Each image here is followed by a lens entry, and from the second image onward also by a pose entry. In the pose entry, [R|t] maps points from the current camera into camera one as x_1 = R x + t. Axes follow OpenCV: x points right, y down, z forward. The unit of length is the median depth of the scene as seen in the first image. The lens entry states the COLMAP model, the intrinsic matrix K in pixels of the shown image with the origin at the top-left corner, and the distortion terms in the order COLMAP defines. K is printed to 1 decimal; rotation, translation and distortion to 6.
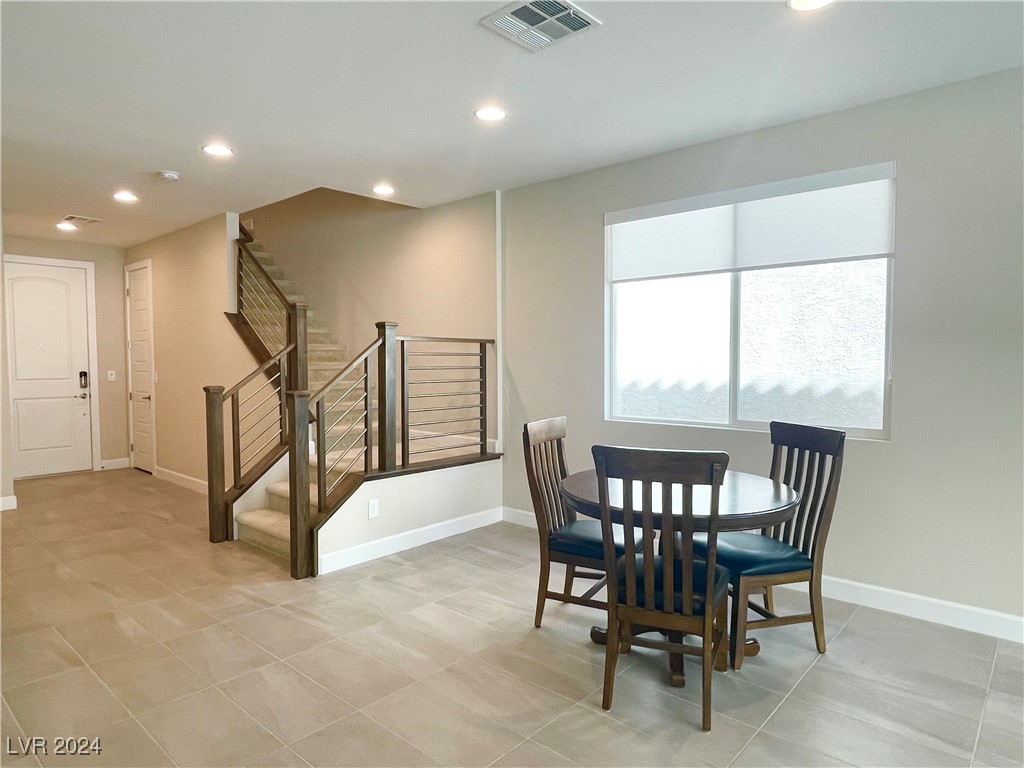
lens RADIAL K [[596.1, 0, 513.9], [0, 596.1, 379.7], [0, 0, 1]] dist [0.003742, -0.001597]
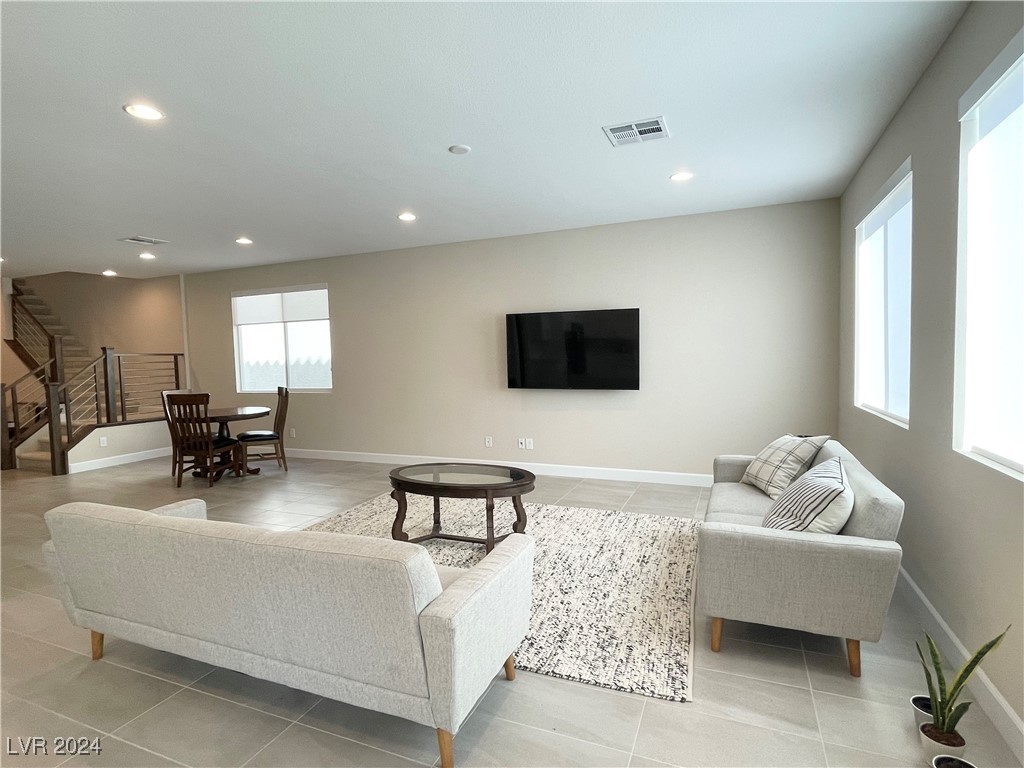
lens RADIAL K [[525.6, 0, 510.2], [0, 525.6, 383.8], [0, 0, 1]] dist [-0.003846, 0.001018]
pose [[0.950340, -0.037170, 0.308985, 0.482764], [0.032783, 0.999275, 0.019381, 0.033345], [-0.309481, -0.008289, 0.950870, -0.996853]]
